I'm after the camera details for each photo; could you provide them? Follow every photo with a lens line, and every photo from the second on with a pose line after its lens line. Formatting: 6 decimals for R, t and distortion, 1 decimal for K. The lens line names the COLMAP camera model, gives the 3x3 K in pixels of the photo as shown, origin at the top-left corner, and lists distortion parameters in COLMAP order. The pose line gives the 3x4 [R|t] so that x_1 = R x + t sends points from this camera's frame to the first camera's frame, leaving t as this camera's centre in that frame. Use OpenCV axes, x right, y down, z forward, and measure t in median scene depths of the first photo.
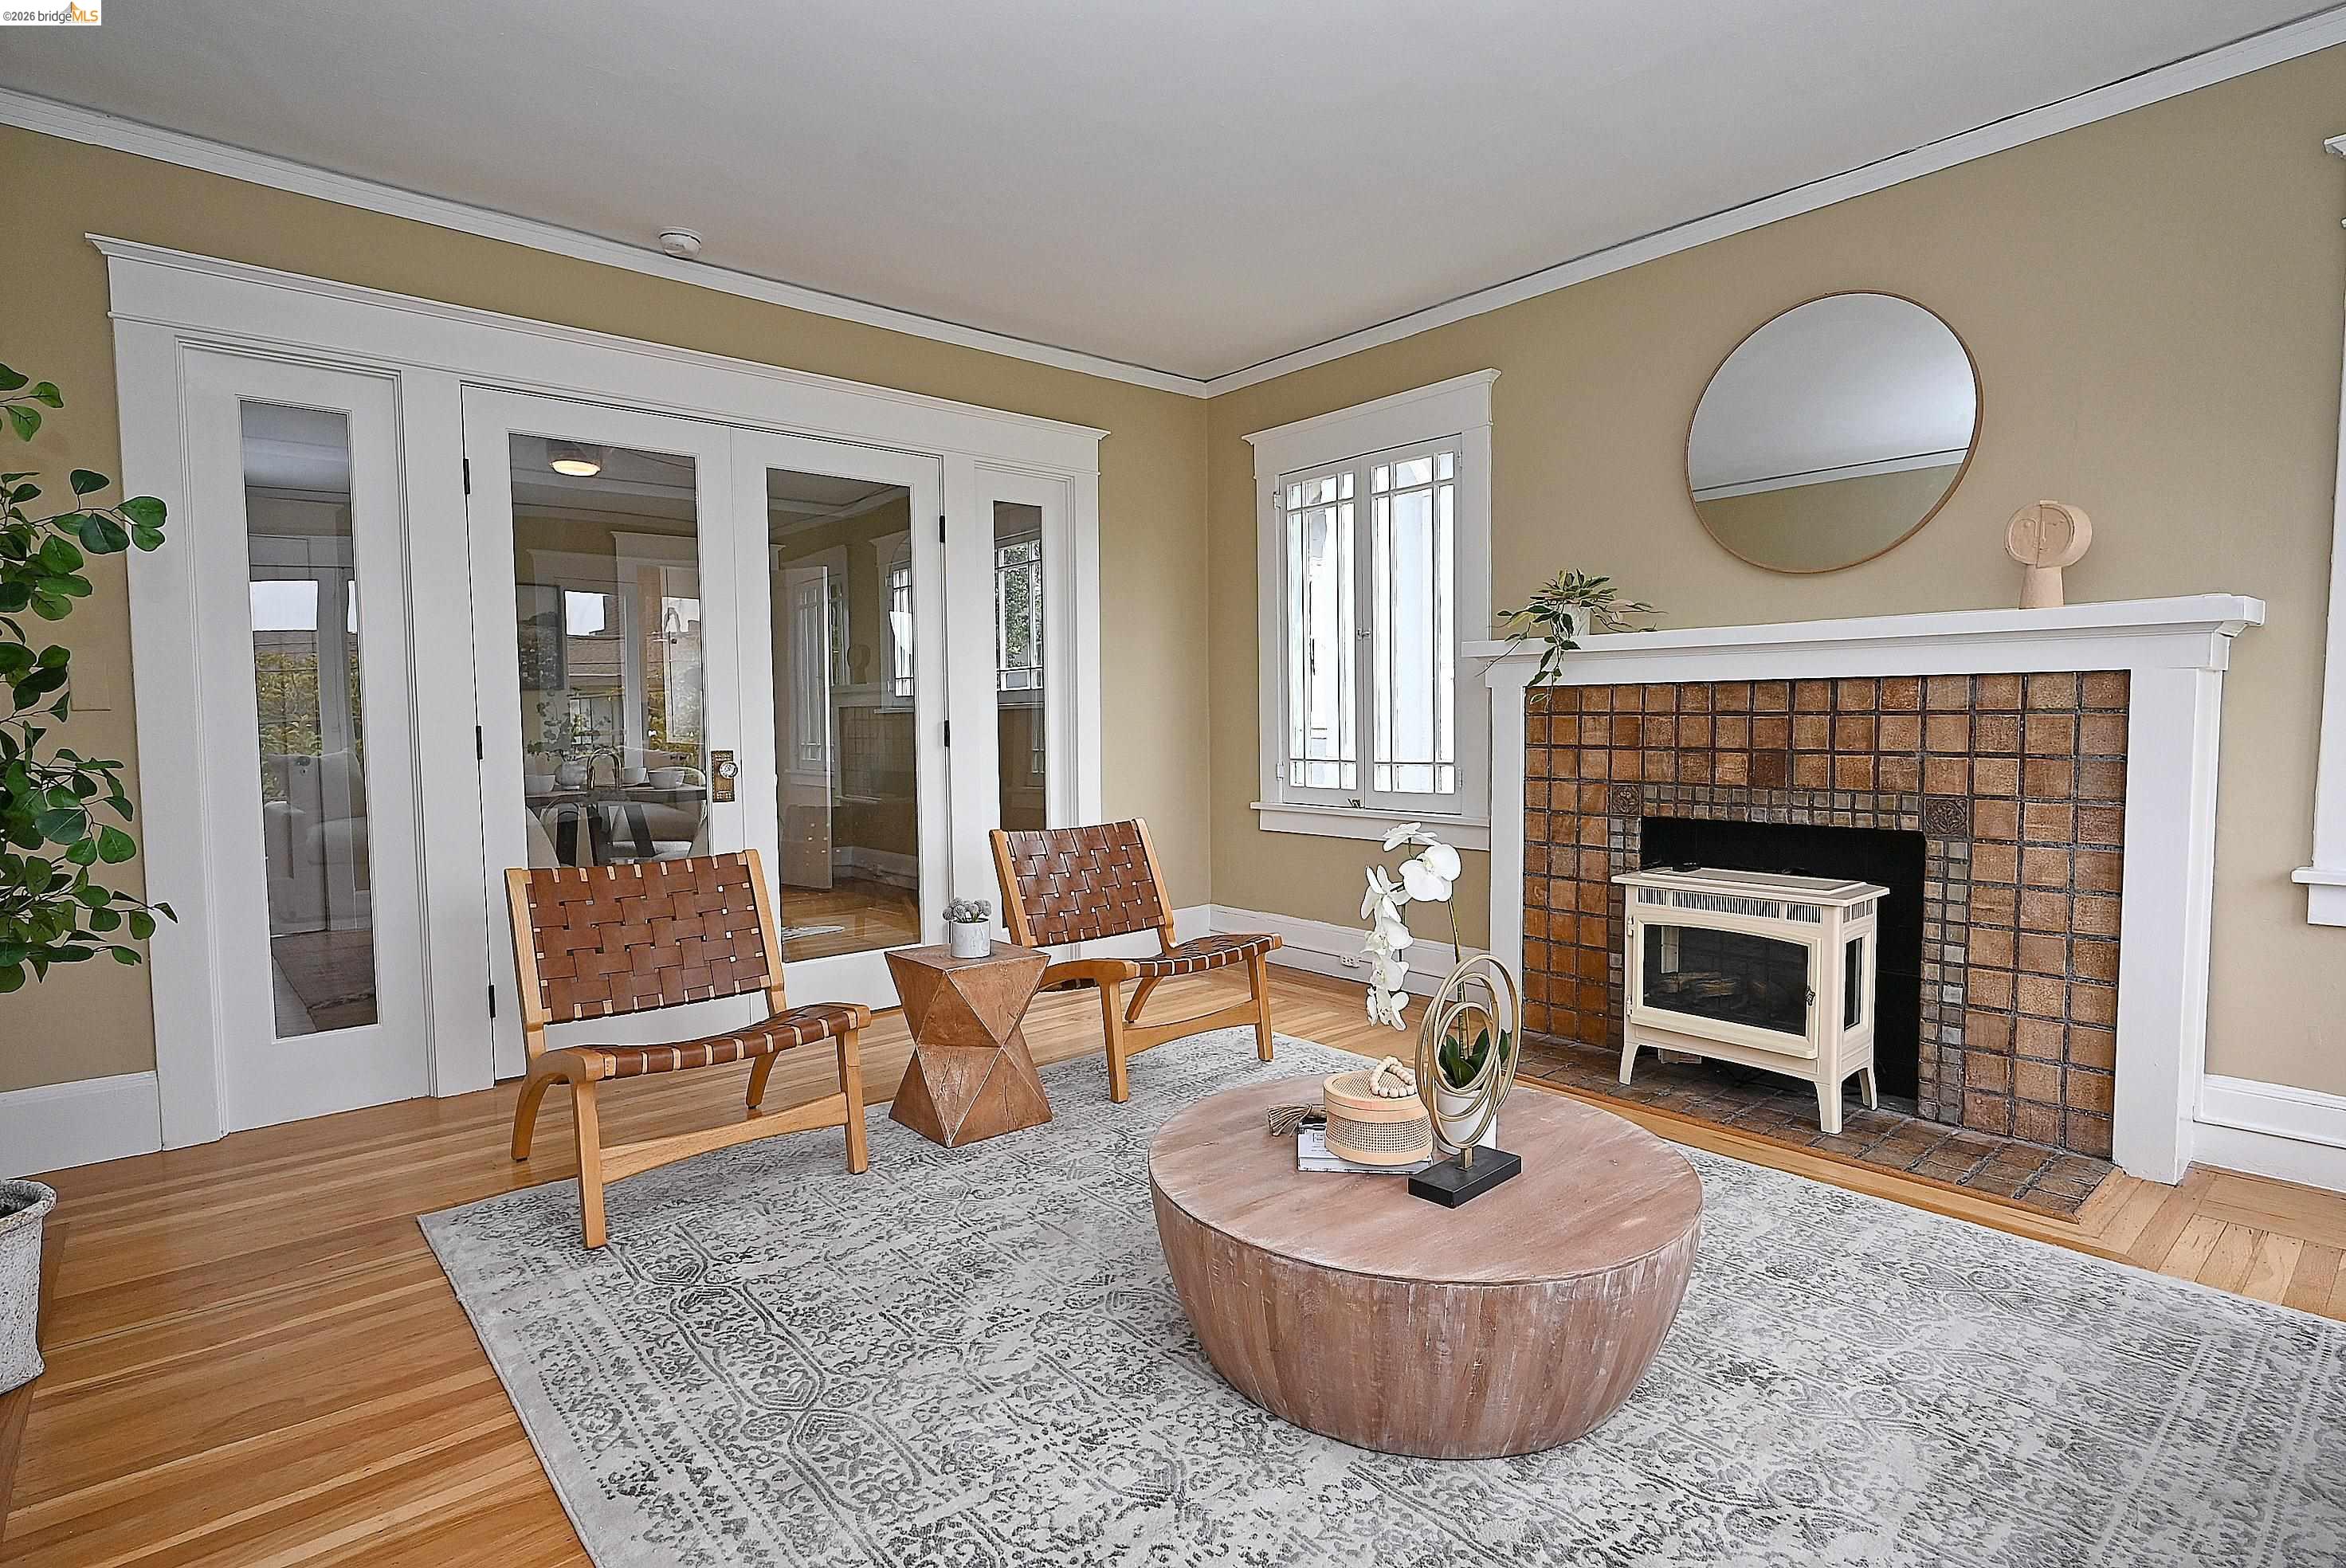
lens RADIAL K [[1160.2, 0, 1176.6], [0, 1160.2, 782.3], [0, 0, 1]] dist [-0.003151, -0.000454]
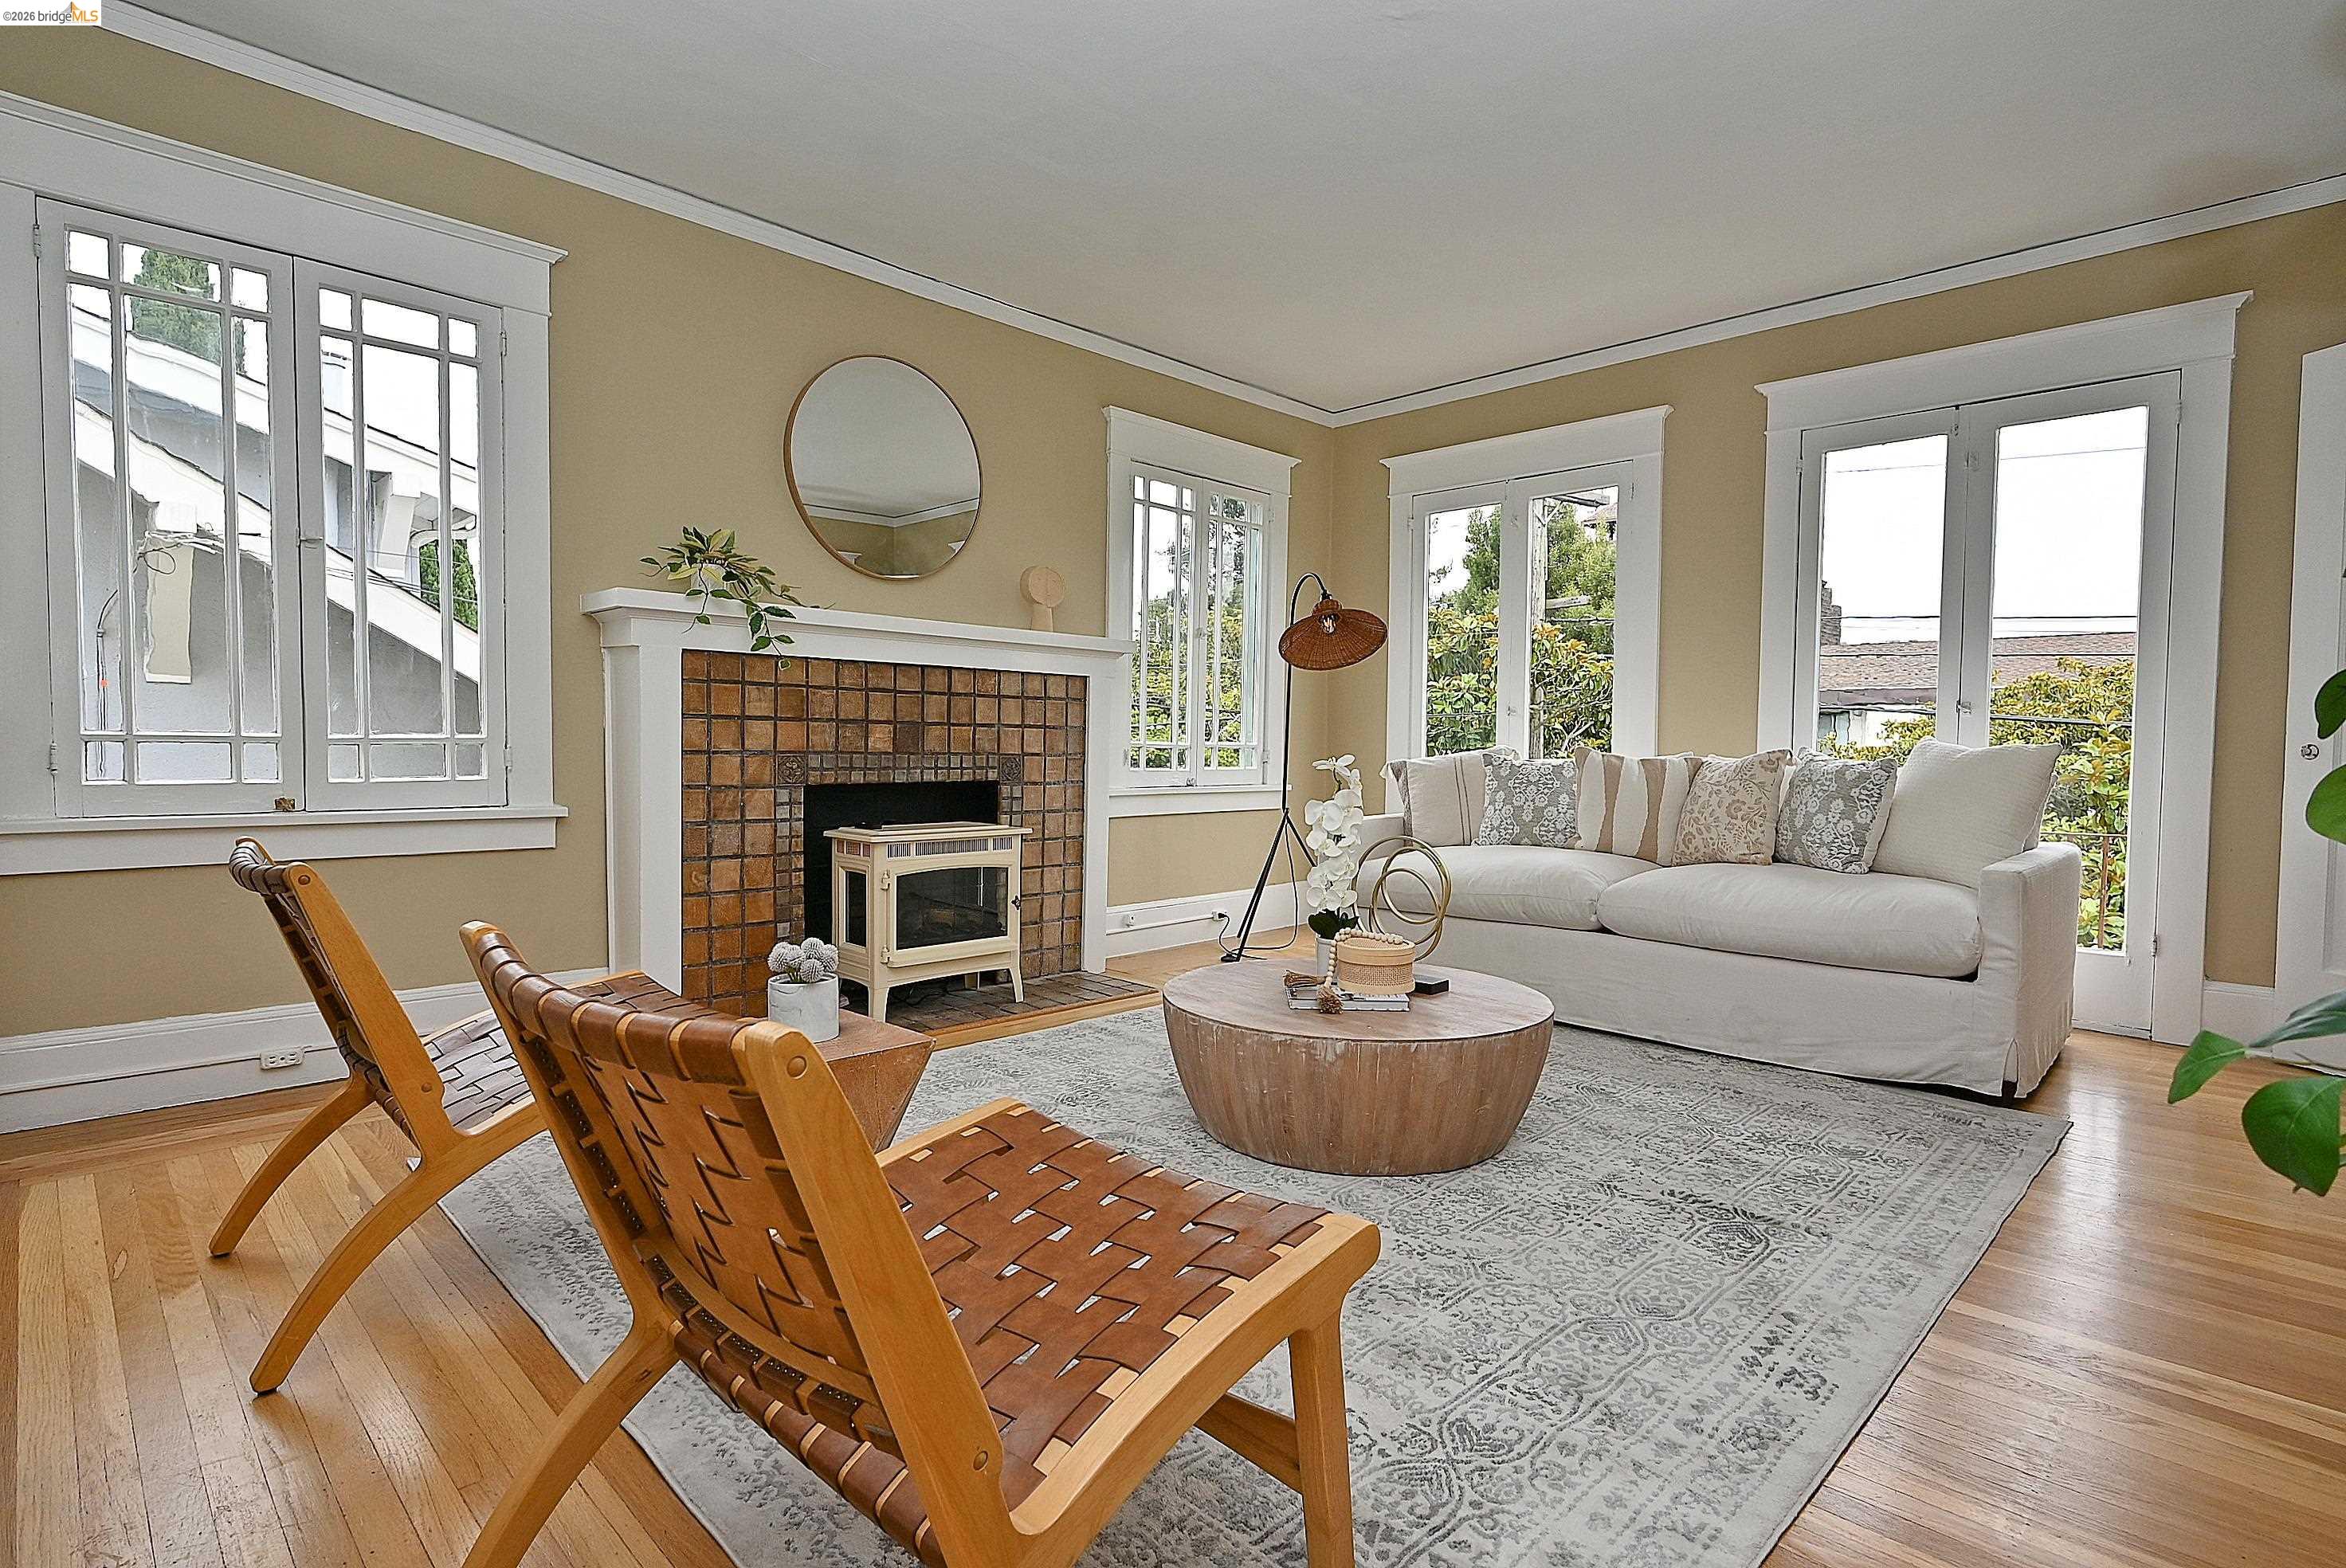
lens RADIAL K [[1160.2, 0, 1176.6], [0, 1160.2, 782.3], [0, 0, 1]] dist [-0.003151, -0.000454]
pose [[-0.064562, -0.025933, 0.997577, -0.843914], [0.042545, 0.998682, 0.028715, 0.014254], [-0.997006, 0.044296, -0.063373, 0.936330]]
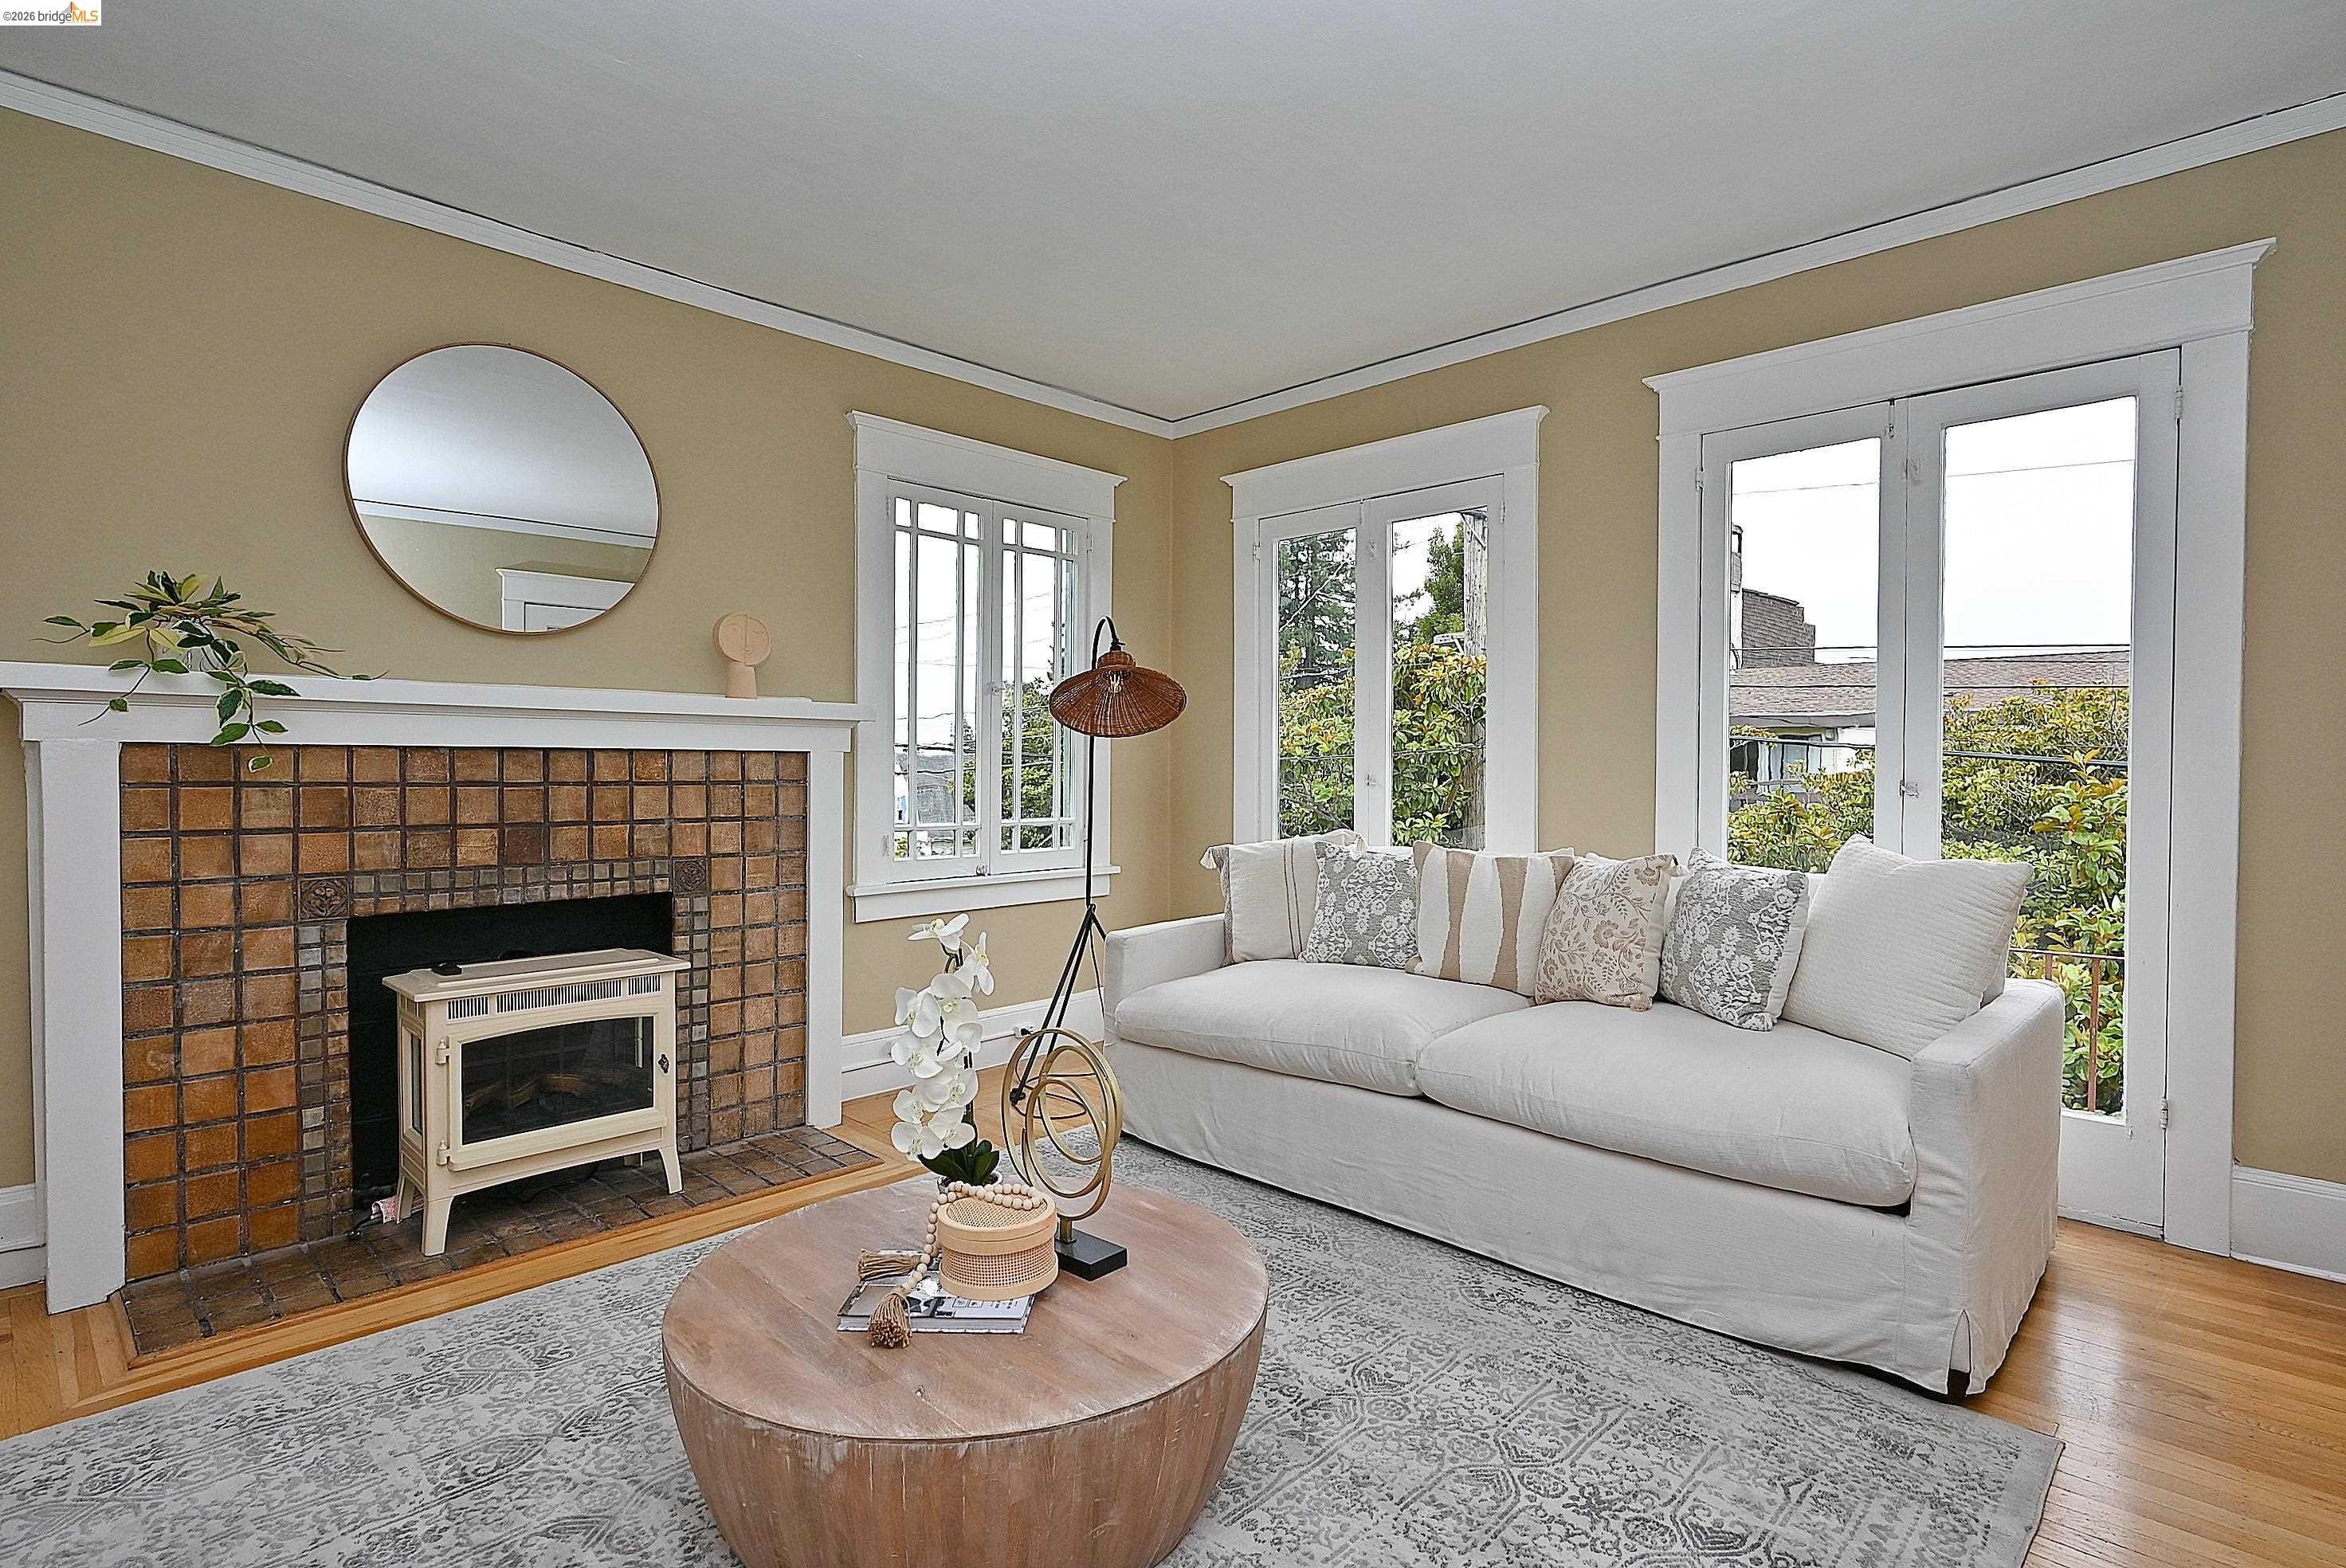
lens RADIAL K [[1168.4, 0, 1173.0], [0, 1168.4, 784.0], [0, 0, 1]] dist [-0.003860, 0.001812]
pose [[-0.079730, -0.006255, 0.996797, -0.527684], [0.052883, 0.998546, 0.010496, -0.048877], [-0.995413, 0.053551, -0.079283, 0.655245]]
